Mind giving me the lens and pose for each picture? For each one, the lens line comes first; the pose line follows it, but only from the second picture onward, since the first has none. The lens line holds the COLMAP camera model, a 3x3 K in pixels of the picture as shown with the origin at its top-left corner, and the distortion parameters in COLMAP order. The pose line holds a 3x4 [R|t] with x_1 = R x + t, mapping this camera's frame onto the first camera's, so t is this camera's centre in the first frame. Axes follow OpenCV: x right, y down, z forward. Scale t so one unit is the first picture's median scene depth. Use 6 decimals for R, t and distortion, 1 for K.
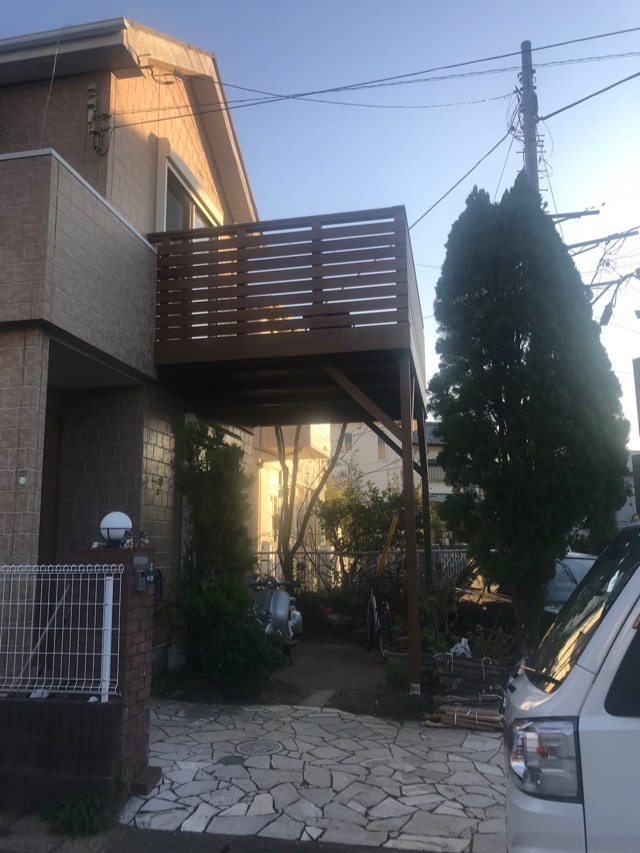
lens RADIAL K [[703.1, 0, 323.5], [0, 703.1, 425.4], [0, 0, 1]] dist [-0.012579, -0.005362]
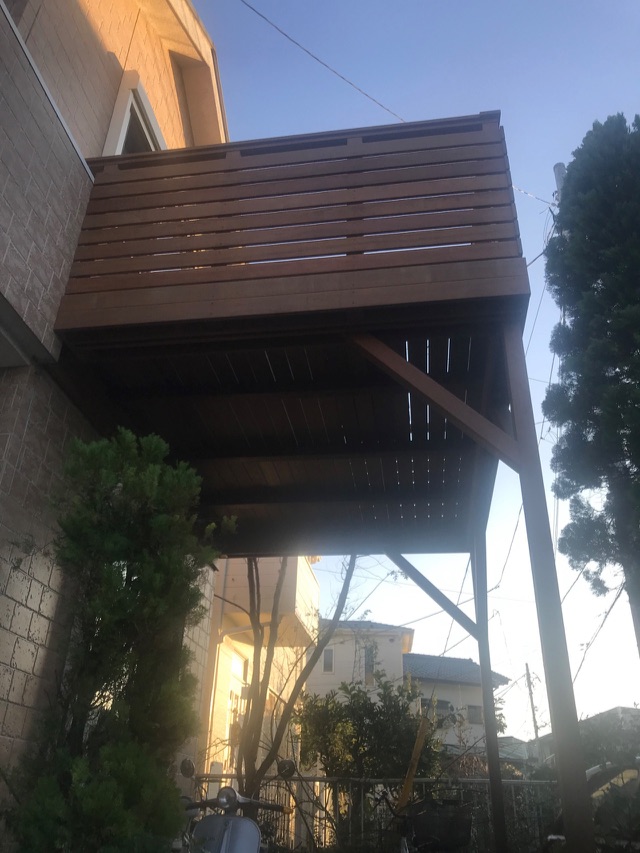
lens RADIAL K [[703.1, 0, 311.0], [0, 703.1, 426.1], [0, 0, 1]] dist [-0.012579, -0.005362]
pose [[0.998126, 0.058804, 0.016926, -0.027408], [-0.049393, 0.937520, -0.344406, 0.102522], [-0.036121, 0.342925, 0.938668, 0.309887]]
